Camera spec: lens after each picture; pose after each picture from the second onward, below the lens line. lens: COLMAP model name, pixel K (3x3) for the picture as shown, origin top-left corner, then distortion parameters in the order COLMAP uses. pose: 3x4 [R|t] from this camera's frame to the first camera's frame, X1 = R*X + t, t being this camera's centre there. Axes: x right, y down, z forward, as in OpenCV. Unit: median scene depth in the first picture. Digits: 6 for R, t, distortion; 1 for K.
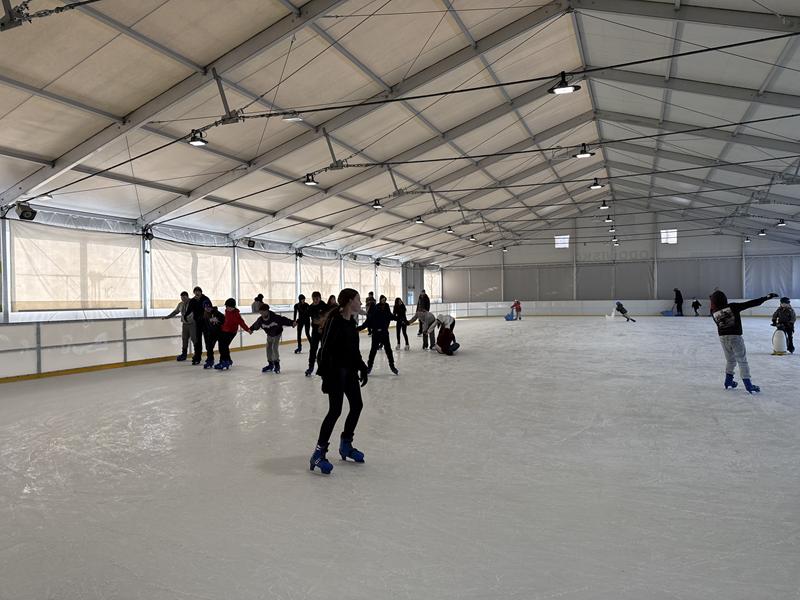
lens RADIAL K [[558.9, 0, 404.3], [0, 558.9, 300.8], [0, 0, 1]] dist [0.128703, -0.179393]
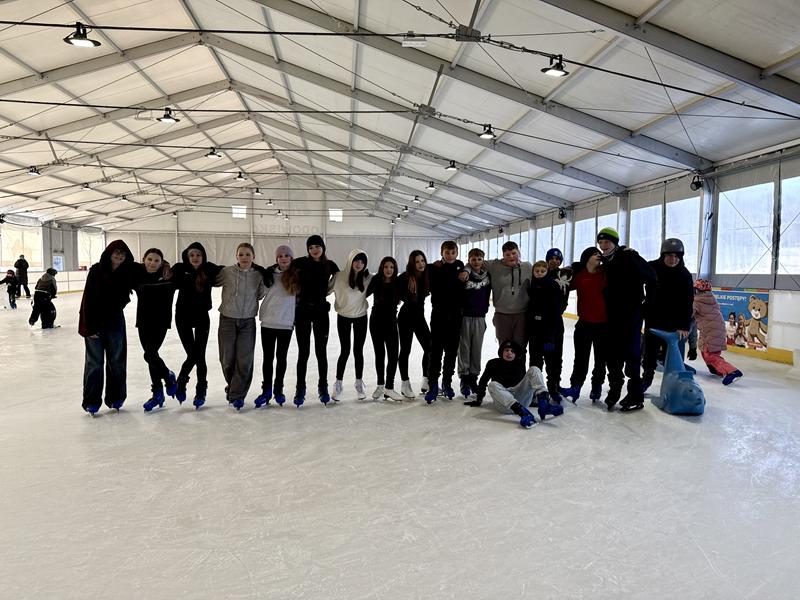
lens RADIAL K [[562.4, 0, 397.8], [0, 562.4, 303.7], [0, 0, 1]] dist [0.081763, -0.093768]
pose [[0.884094, -0.003740, 0.467294, 0.119904], [-0.022276, 0.998494, 0.050137, 0.002105], [-0.466778, -0.054735, 0.882679, -0.045167]]
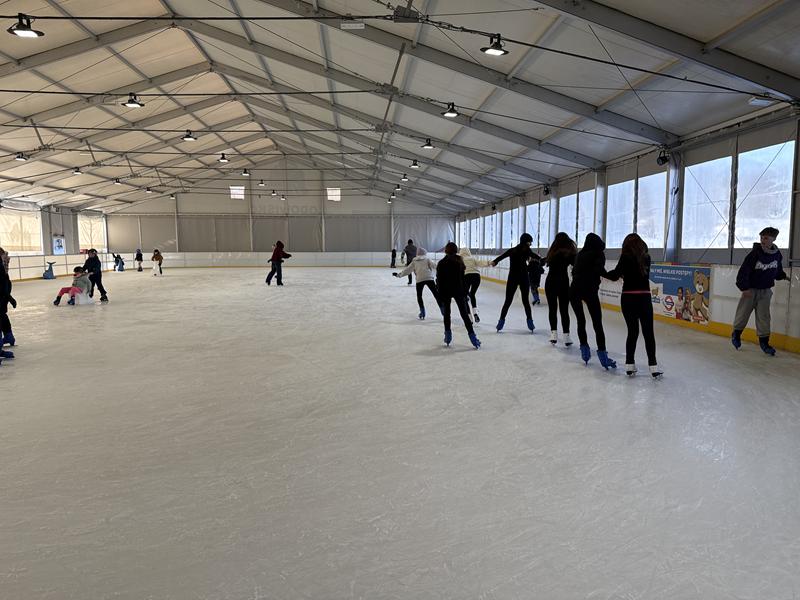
lens RADIAL K [[565.3, 0, 400.0], [0, 565.3, 300.0], [0, 0, 1]] dist [0.066049, -0.074708]
pose [[0.892876, -0.029771, 0.449317, 0.159918], [-0.007782, 0.996643, 0.081501, 0.000503], [-0.450235, -0.076267, 0.889647, -0.079520]]
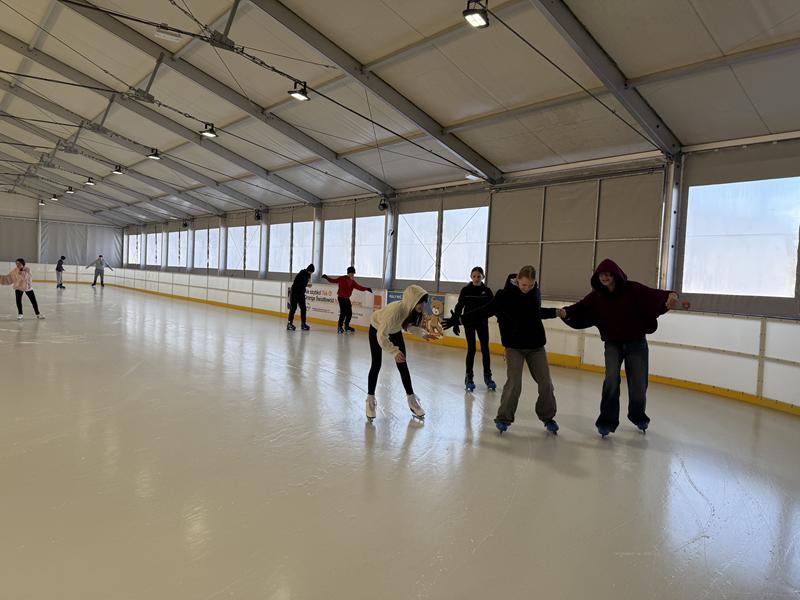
lens RADIAL K [[558.9, 0, 404.3], [0, 558.9, 300.8], [0, 0, 1]] dist [0.128703, -0.179393]
pose [[0.469906, 0.000422, 0.882716, 0.047197], [-0.053114, 0.998201, 0.027798, 0.000791], [-0.881117, -0.059947, 0.469083, -0.024651]]
